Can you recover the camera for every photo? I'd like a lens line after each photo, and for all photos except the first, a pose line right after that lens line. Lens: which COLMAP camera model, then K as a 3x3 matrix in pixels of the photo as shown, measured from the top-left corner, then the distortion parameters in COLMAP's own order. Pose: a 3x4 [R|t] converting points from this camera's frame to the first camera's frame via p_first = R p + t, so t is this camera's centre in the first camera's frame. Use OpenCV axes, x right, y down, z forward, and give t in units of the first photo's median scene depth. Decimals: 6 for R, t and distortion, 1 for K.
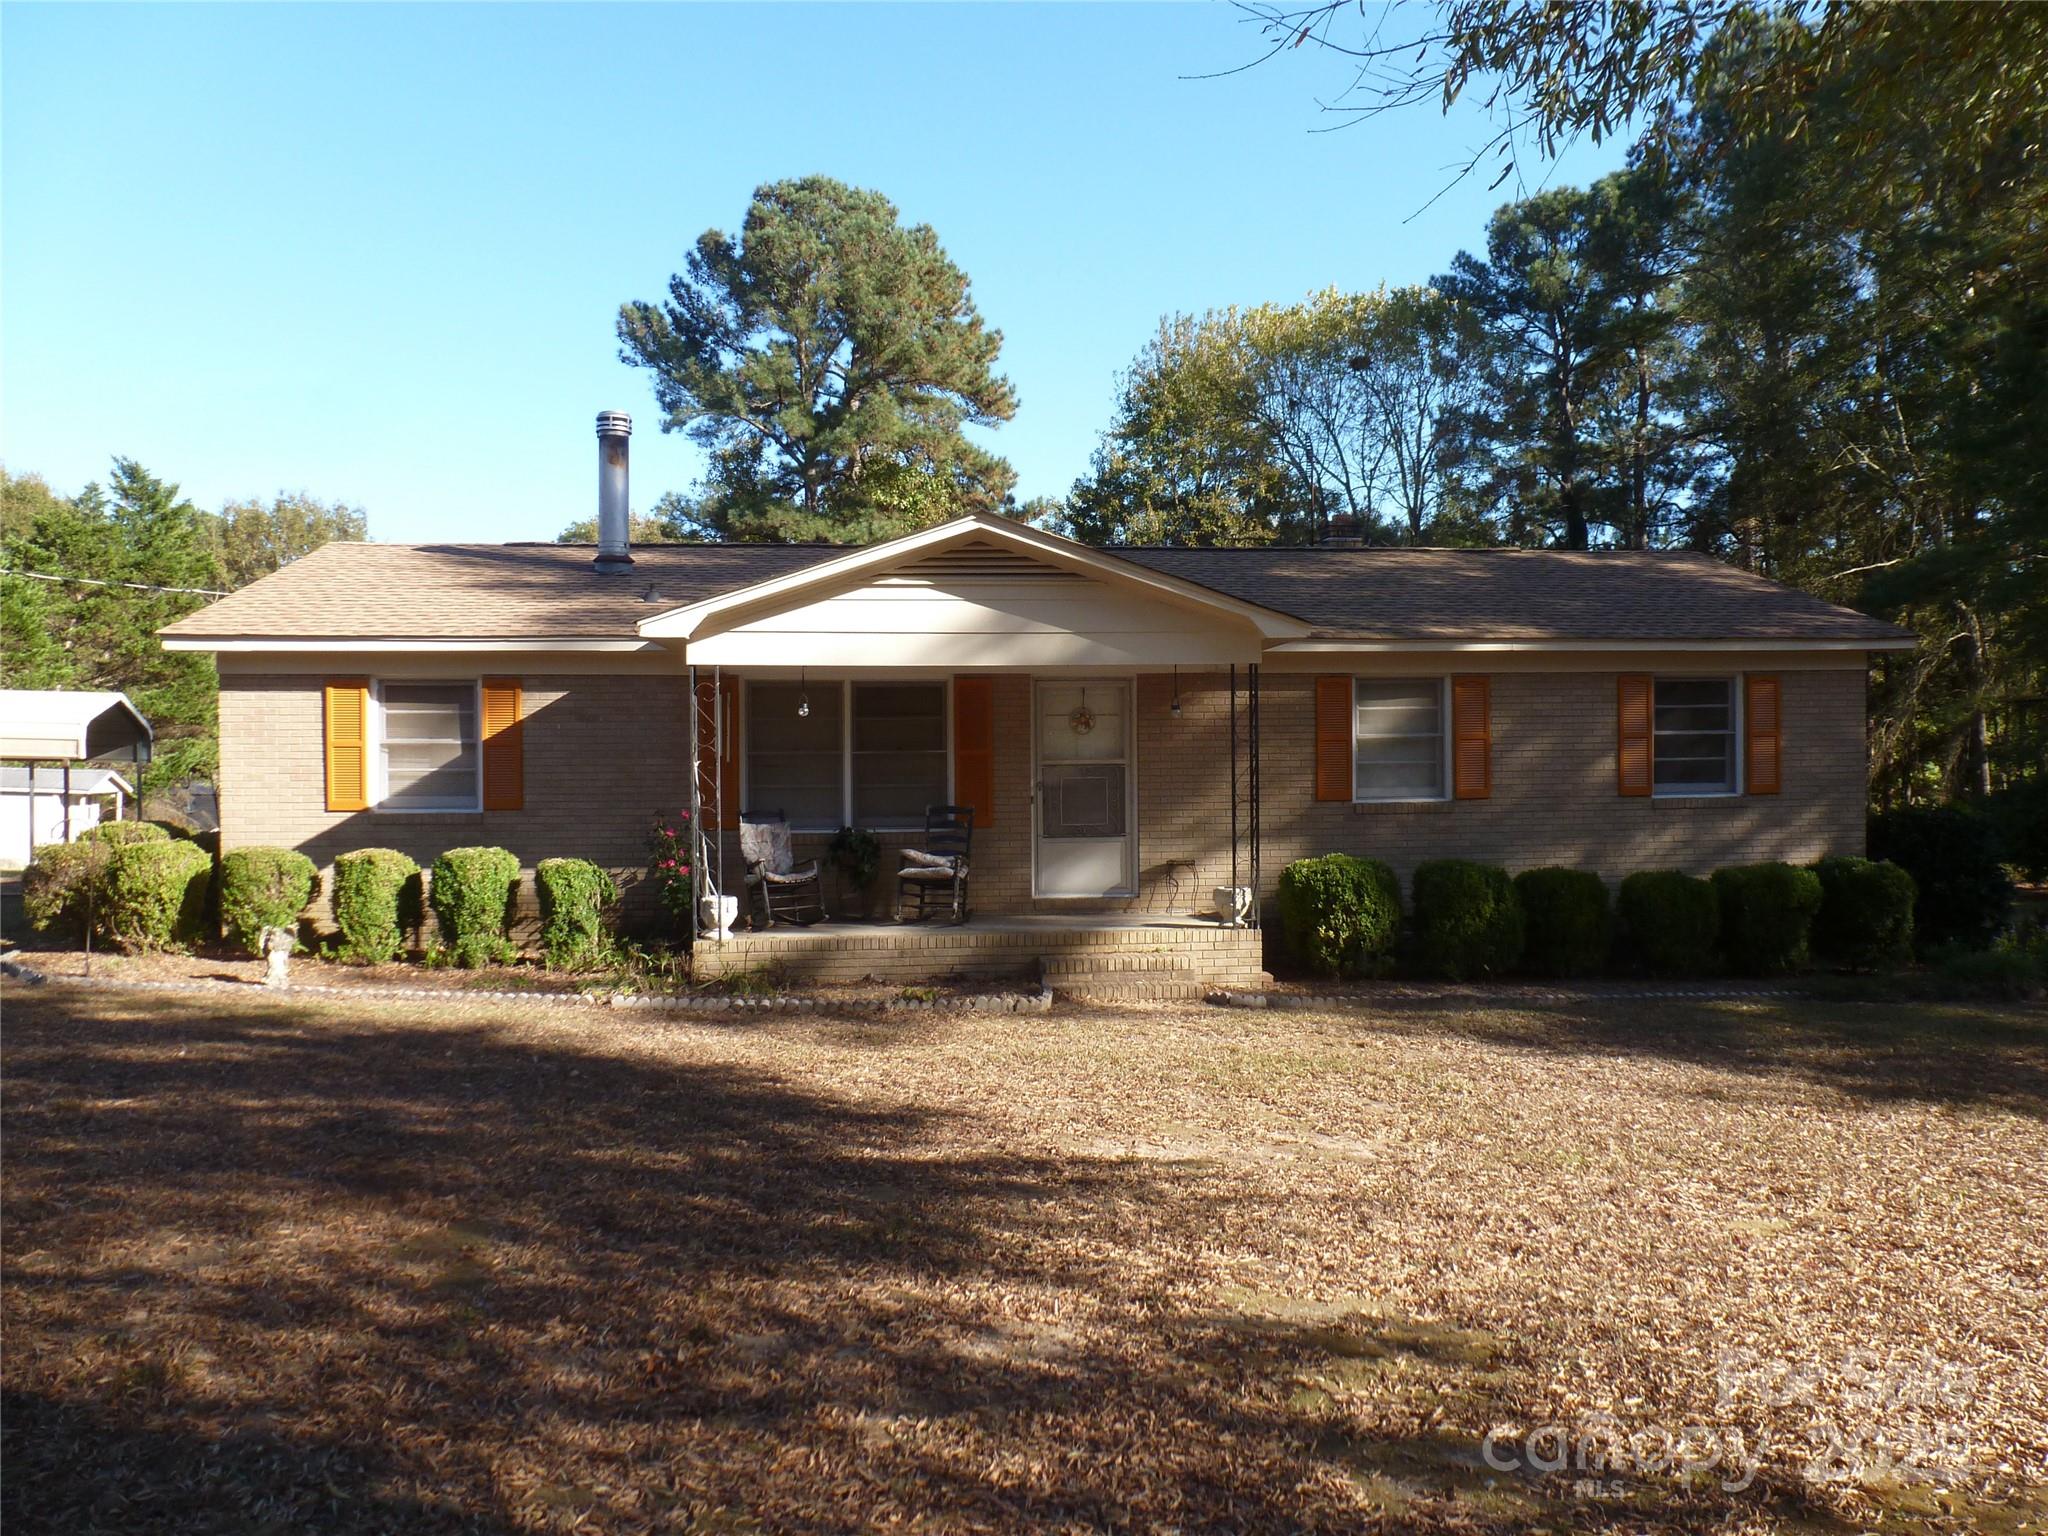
lens RADIAL K [[1478.3, 0, 1024.7], [0, 1478.3, 761.0], [0, 0, 1]] dist [-0.053689, 0.024023]
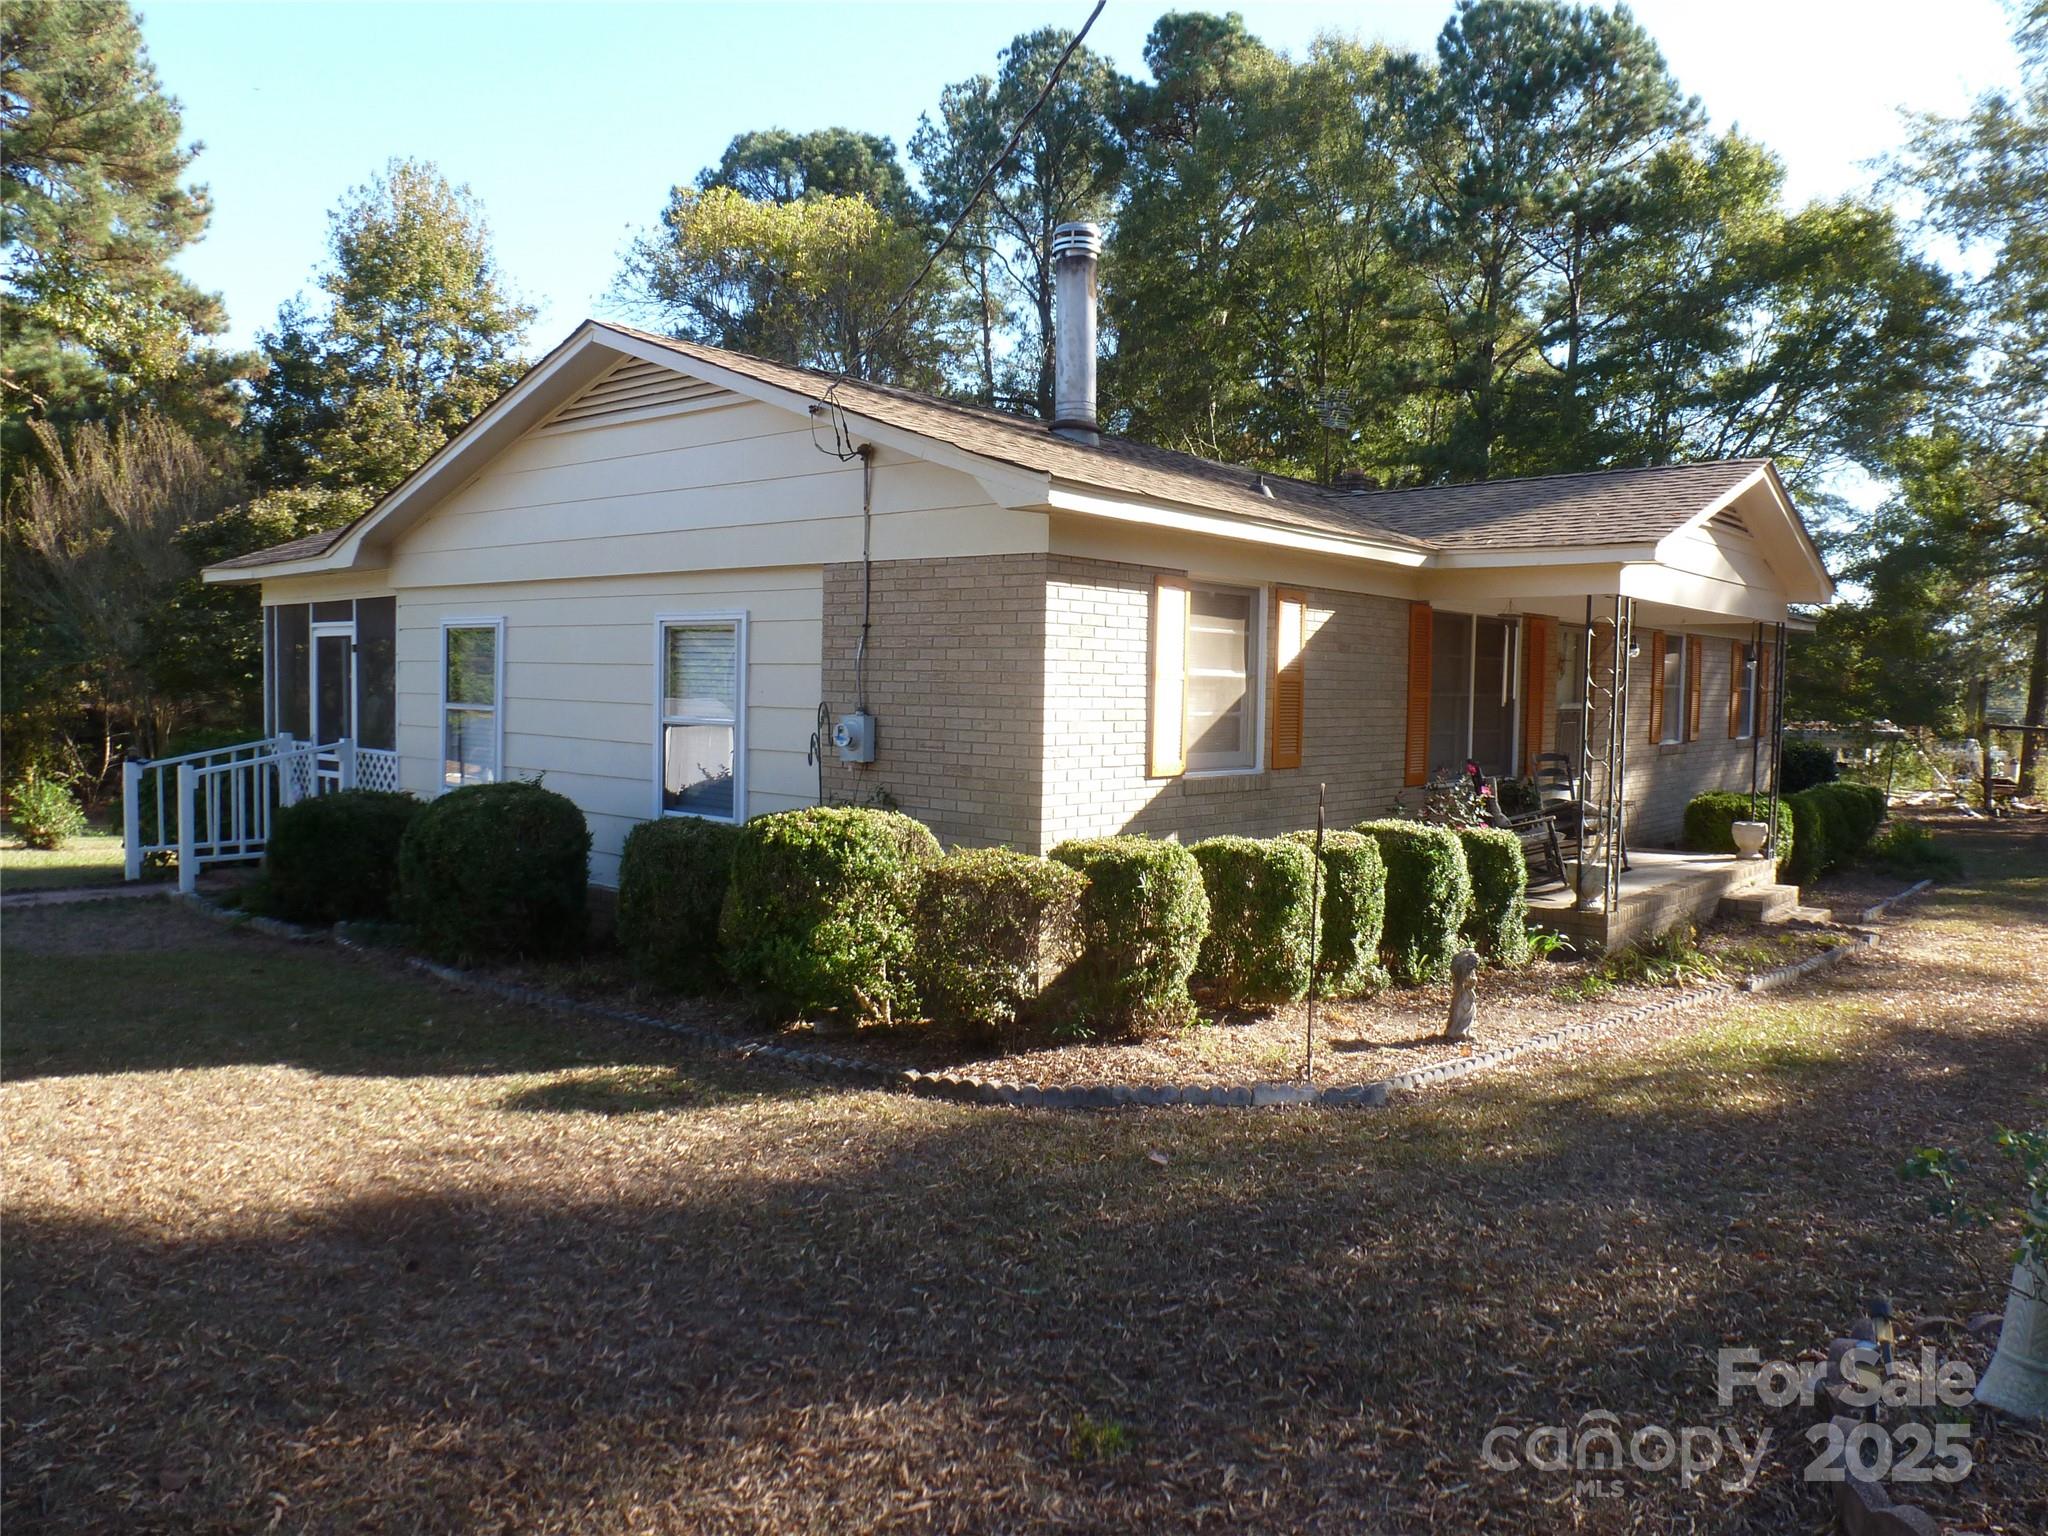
lens RADIAL K [[1478.3, 0, 1021.8], [0, 1478.3, 762.0], [0, 0, 1]] dist [-0.053689, 0.024023]
pose [[0.716767, -0.021962, 0.696967, -0.270330], [-0.014582, 0.998813, 0.046469, -0.000694], [-0.697160, -0.043471, 0.715596, 0.158678]]
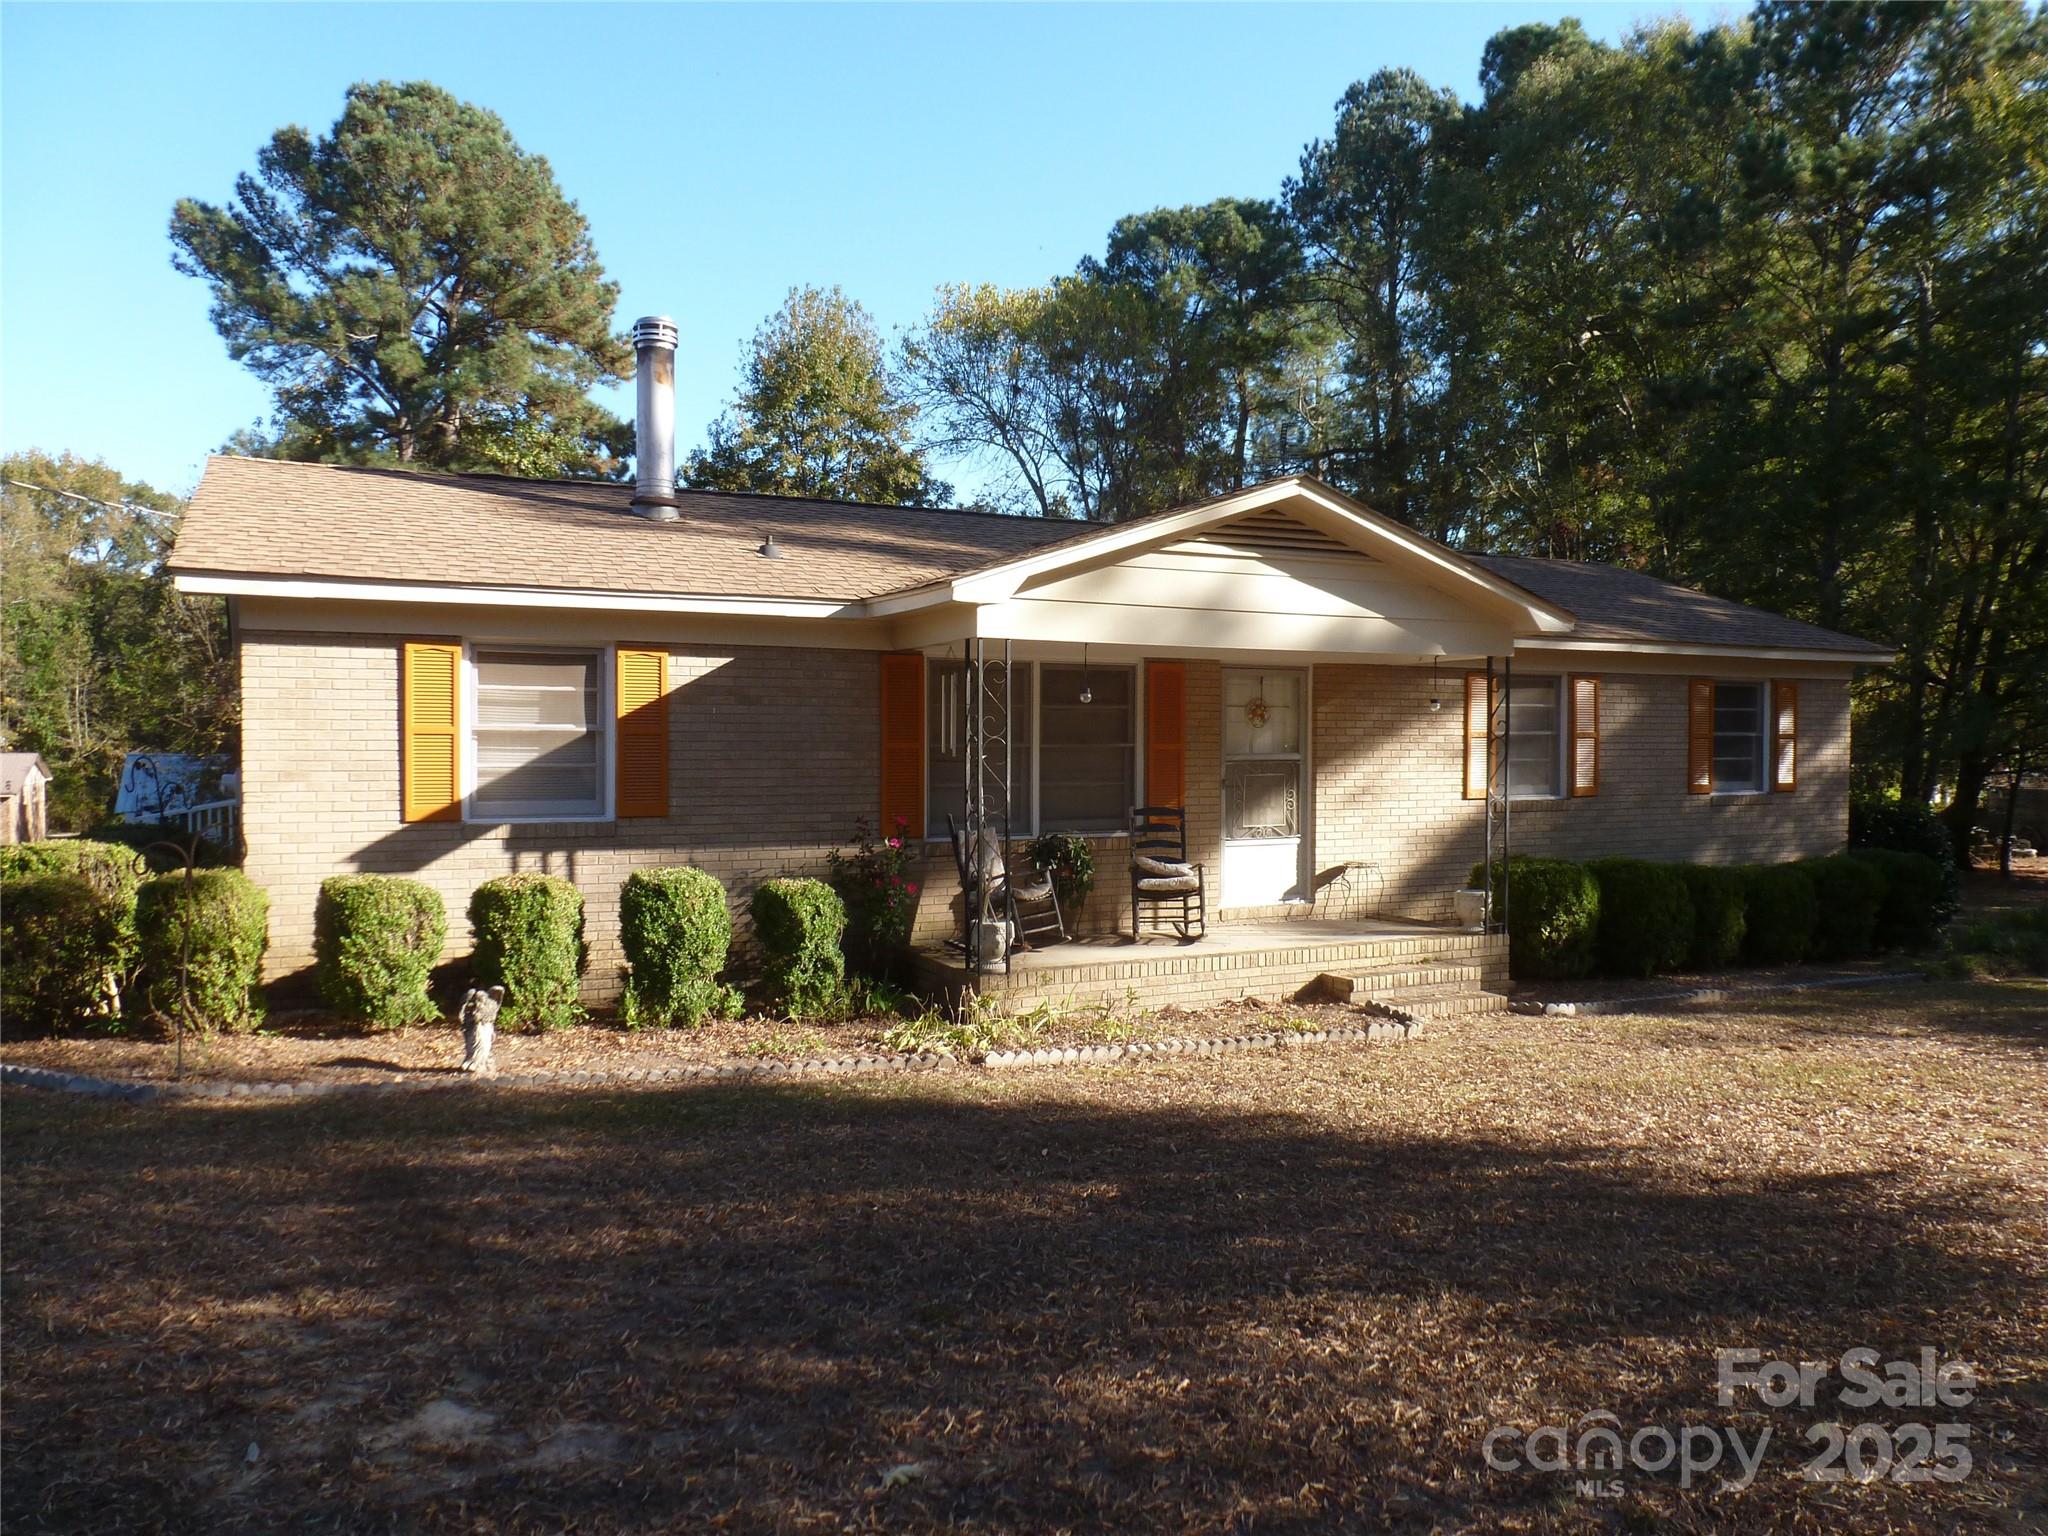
lens RADIAL K [[1478.3, 0, 1019.4], [0, 1478.3, 768.6], [0, 0, 1]] dist [-0.053689, 0.024023]
pose [[0.934137, 0.000865, 0.356912, -0.125579], [-0.005368, 0.999918, 0.011625, -0.000662], [-0.356873, -0.012775, 0.934066, 0.058631]]
